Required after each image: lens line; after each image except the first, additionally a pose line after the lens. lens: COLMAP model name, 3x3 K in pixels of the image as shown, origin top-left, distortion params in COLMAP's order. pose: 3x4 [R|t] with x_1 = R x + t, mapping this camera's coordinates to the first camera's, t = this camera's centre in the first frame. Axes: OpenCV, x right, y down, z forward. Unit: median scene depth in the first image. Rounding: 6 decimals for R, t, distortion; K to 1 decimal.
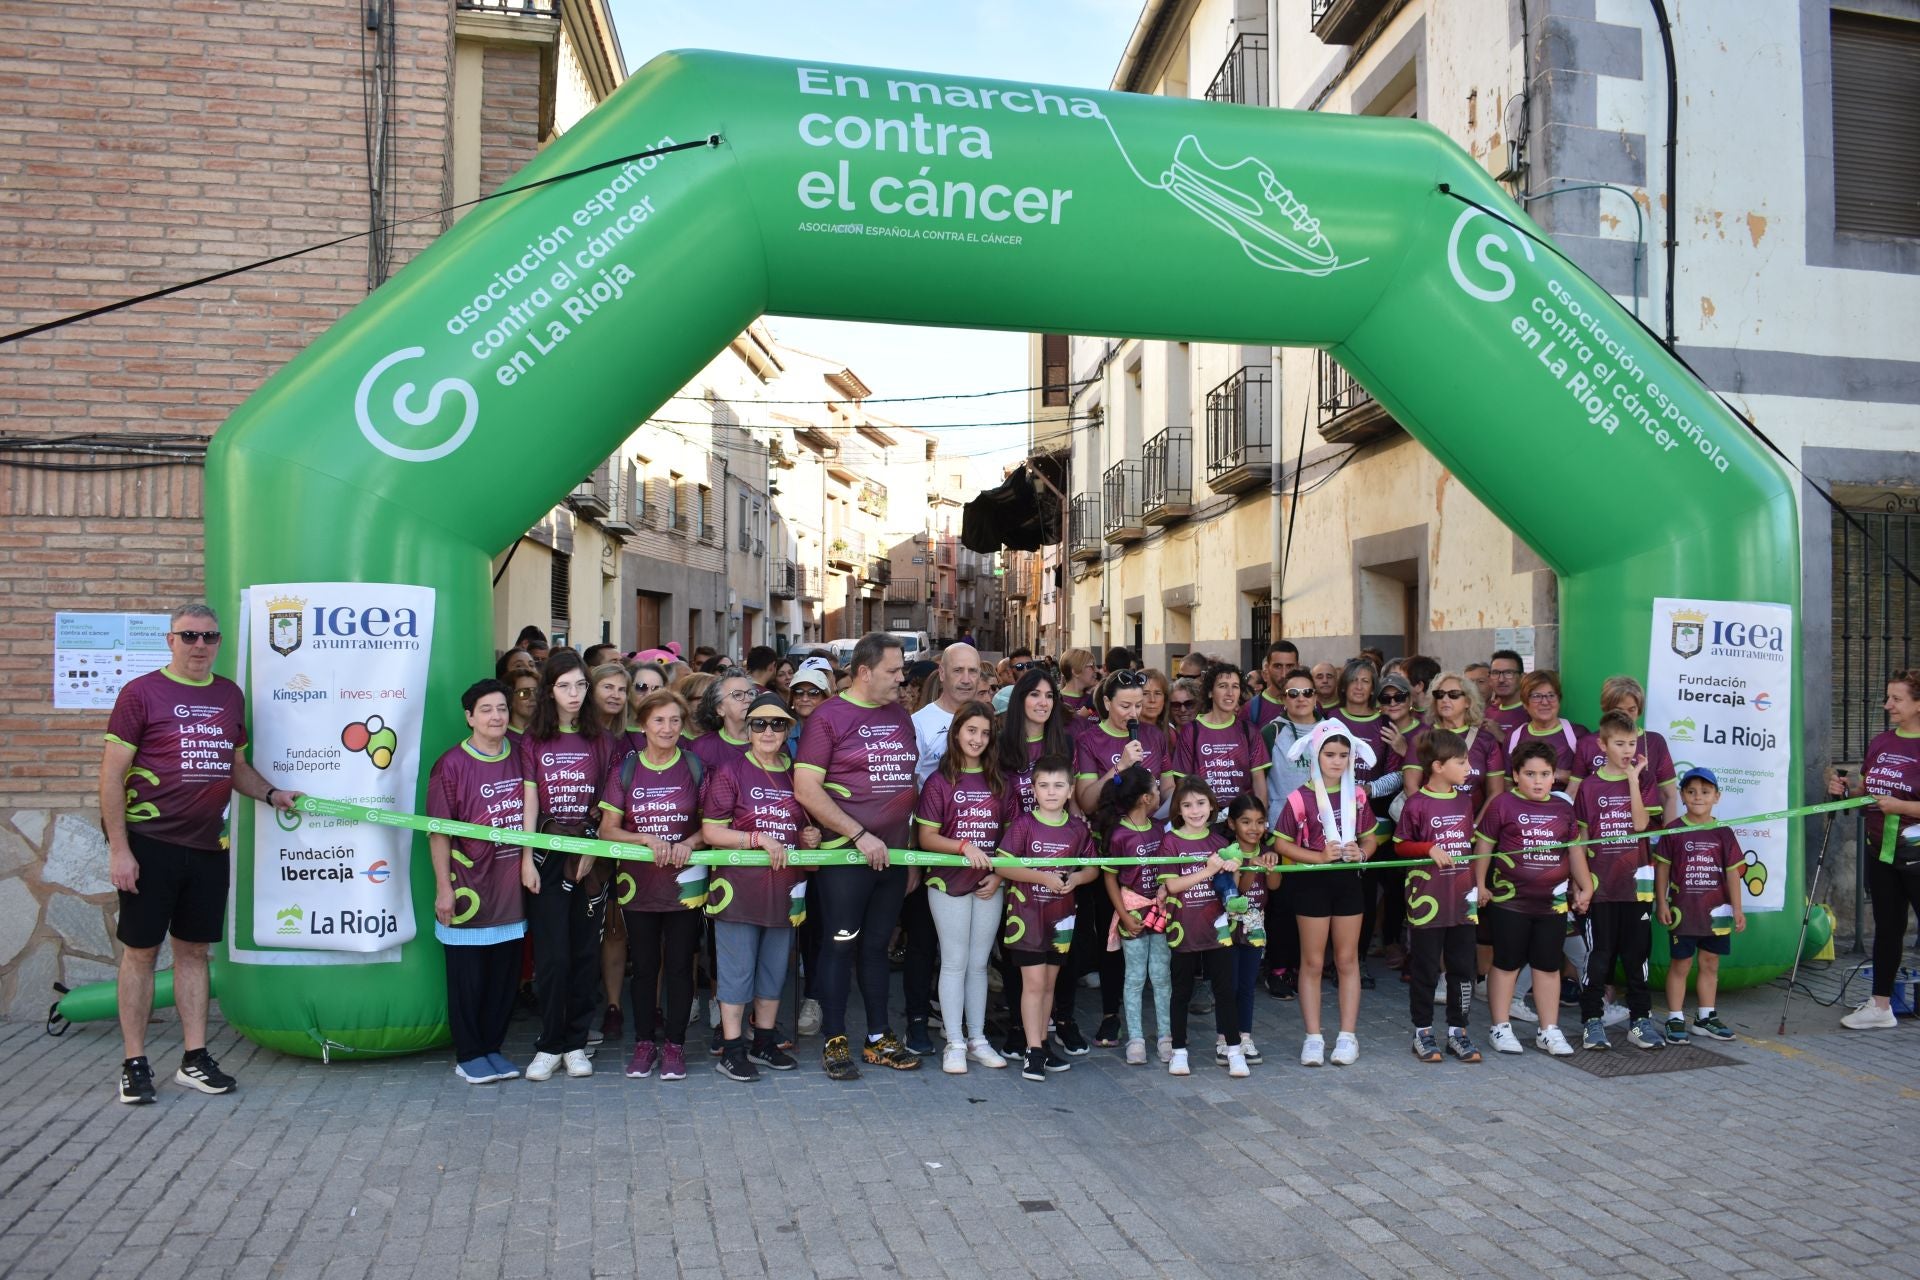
lens RADIAL K [[1712.4, 0, 977.8], [0, 1712.4, 642.5], [0, 0, 1]] dist [-0.089113, 0.012584]
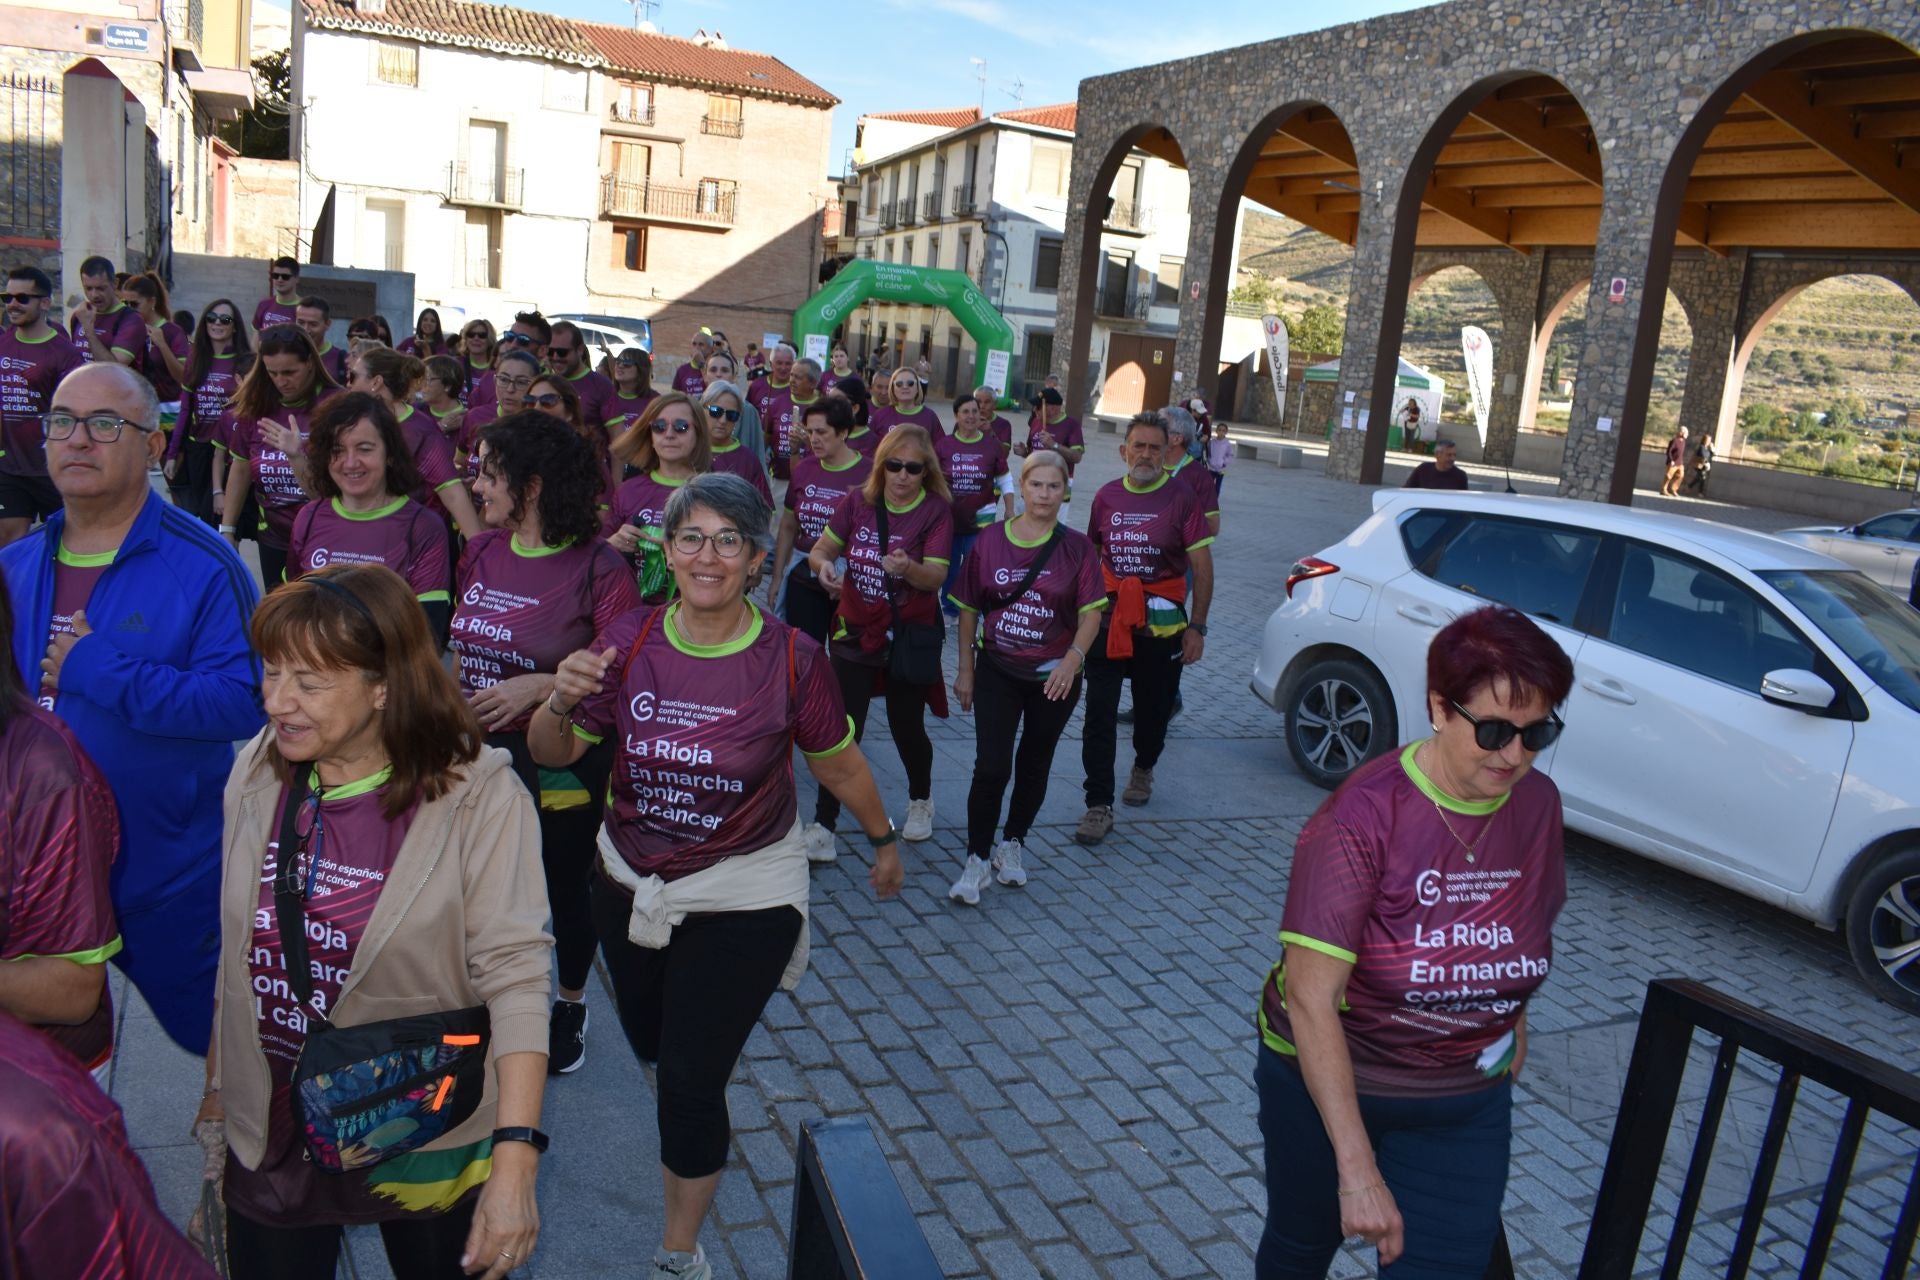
lens RADIAL K [[1495.0, 0, 976.0], [0, 1495.0, 643.5], [0, 0, 1]] dist [-0.098959, 0.018896]
pose [[0.972334, 0.041387, 0.229899, -0.992243], [-0.092483, 0.971965, 0.216172, -0.169670], [-0.214507, -0.231453, 0.948903, -5.012771]]
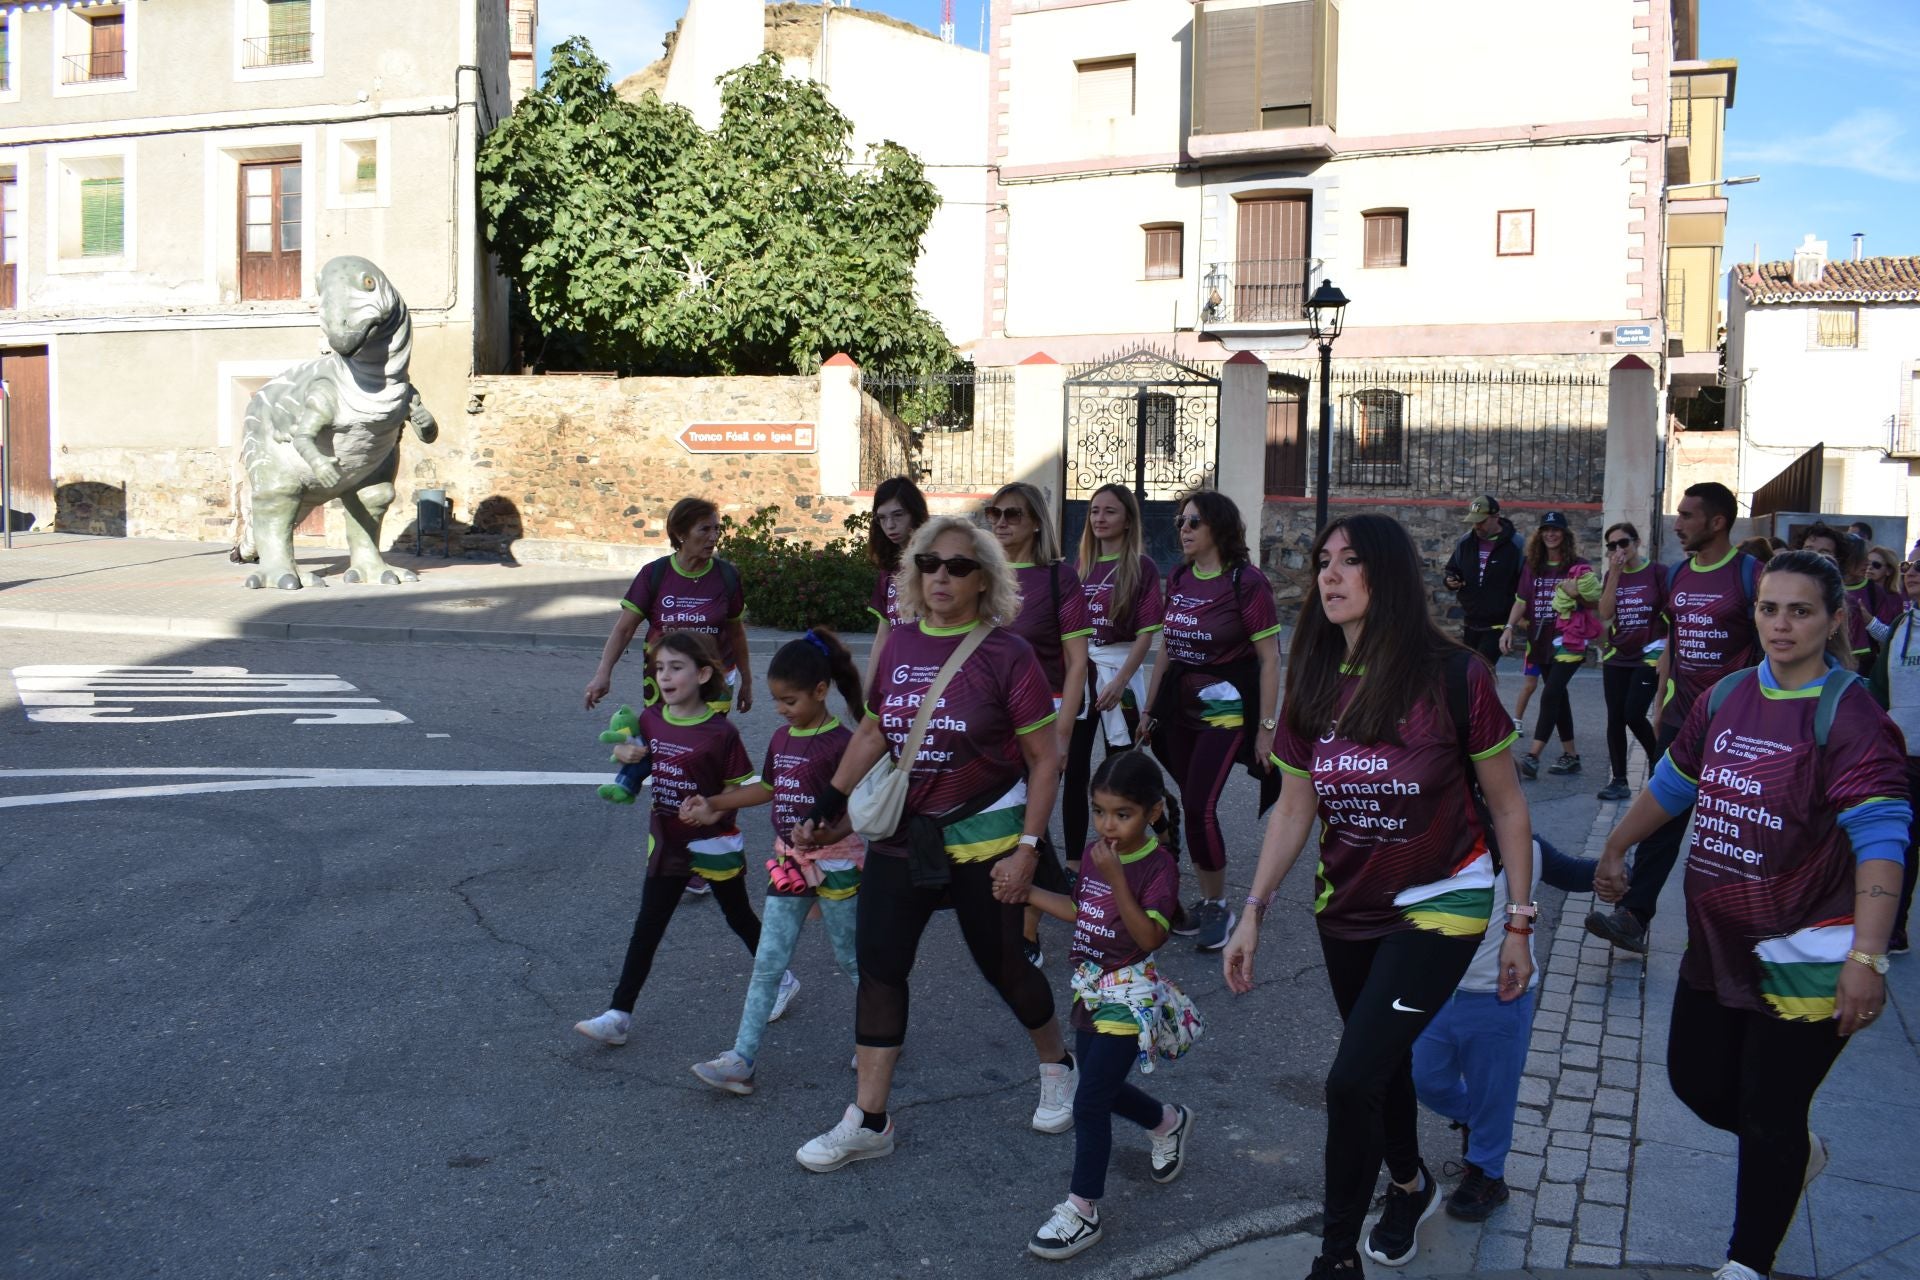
lens RADIAL K [[1495.0, 0, 976.0], [0, 1495.0, 643.5], [0, 0, 1]] dist [-0.098959, 0.018896]
pose [[0.788866, 0.060810, -0.611549, -1.085717], [-0.010781, 0.996309, 0.085163, -0.136008], [0.614470, -0.060589, 0.786610, -5.302248]]
